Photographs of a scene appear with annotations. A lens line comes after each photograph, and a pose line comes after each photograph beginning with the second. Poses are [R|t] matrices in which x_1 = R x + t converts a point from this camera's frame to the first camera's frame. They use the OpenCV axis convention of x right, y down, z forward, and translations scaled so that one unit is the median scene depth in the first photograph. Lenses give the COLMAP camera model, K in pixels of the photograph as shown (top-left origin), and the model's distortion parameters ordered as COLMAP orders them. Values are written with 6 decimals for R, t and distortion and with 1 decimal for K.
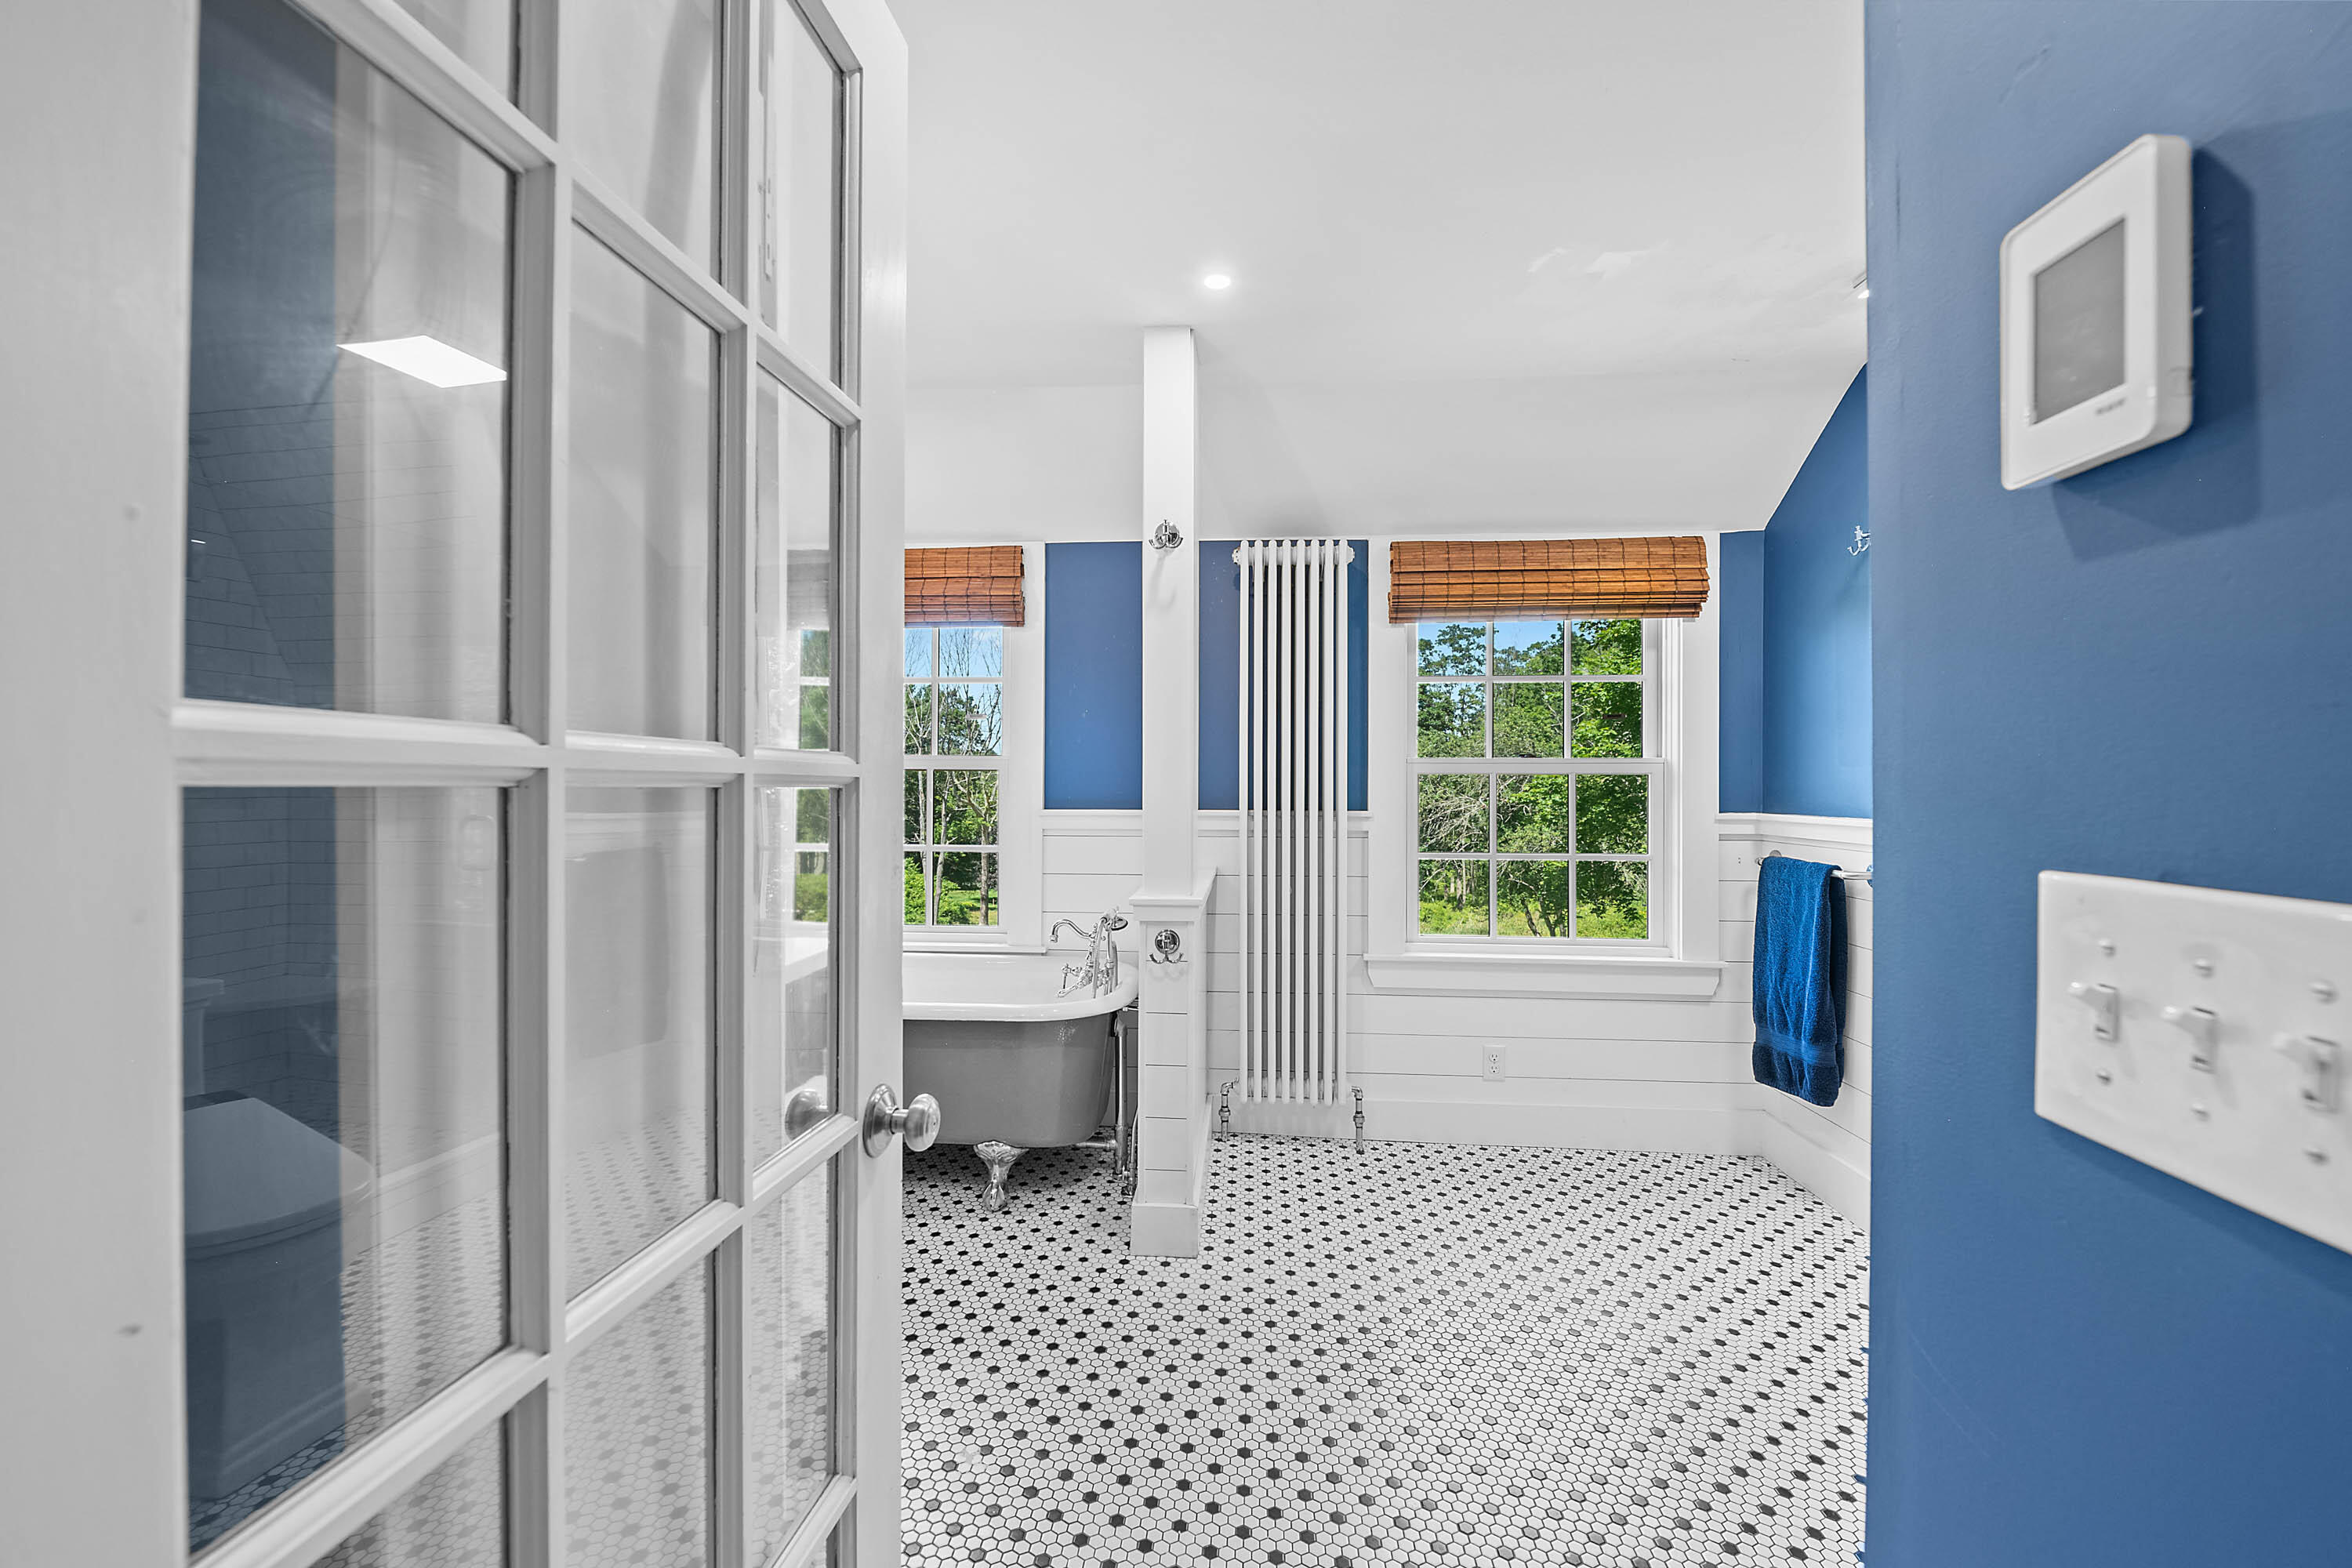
lens RADIAL K [[929.4, 0, 1173.1], [0, 929.4, 784.2], [0, 0, 1]] dist [-0.010979, -0.000115]
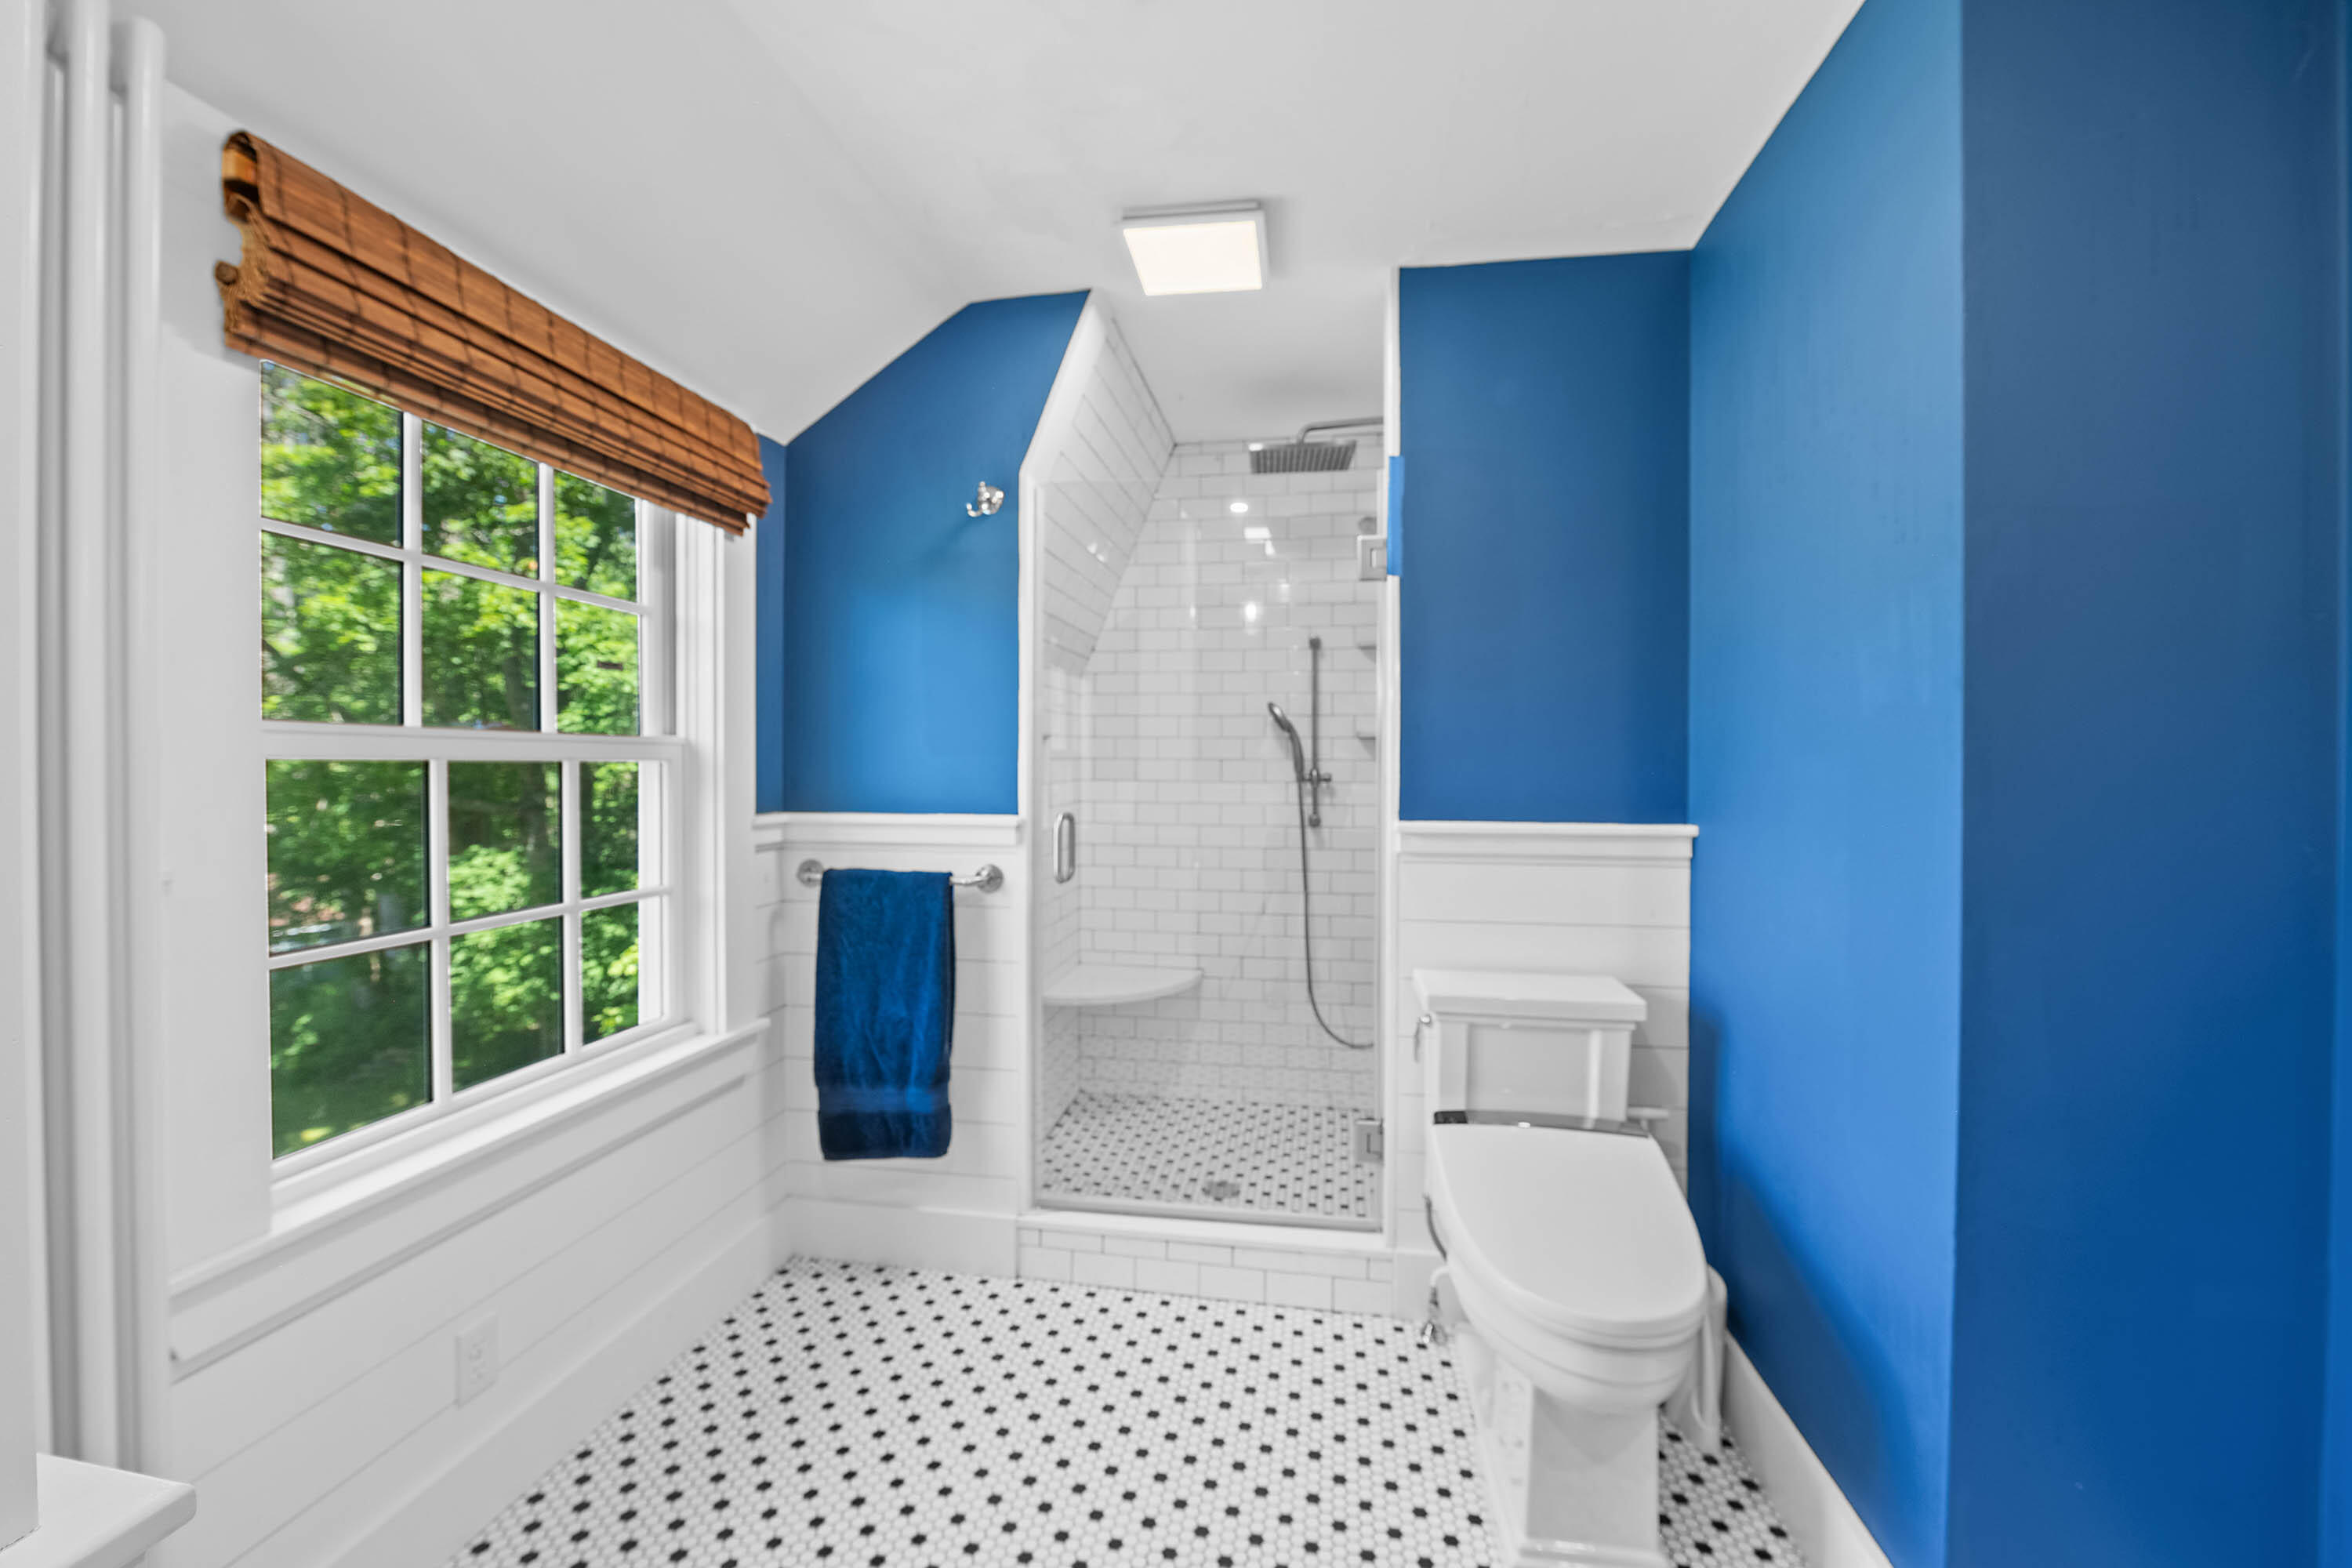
lens RADIAL K [[929.4, 0, 1175.7], [0, 929.4, 773.5], [0, 0, 1]] dist [-0.010979, -0.000115]
pose [[0.052578, -0.011161, 0.998554, -0.115164], [-0.003797, 0.999928, 0.011376, -0.011798], [-0.998610, -0.004390, 0.052532, 0.643691]]
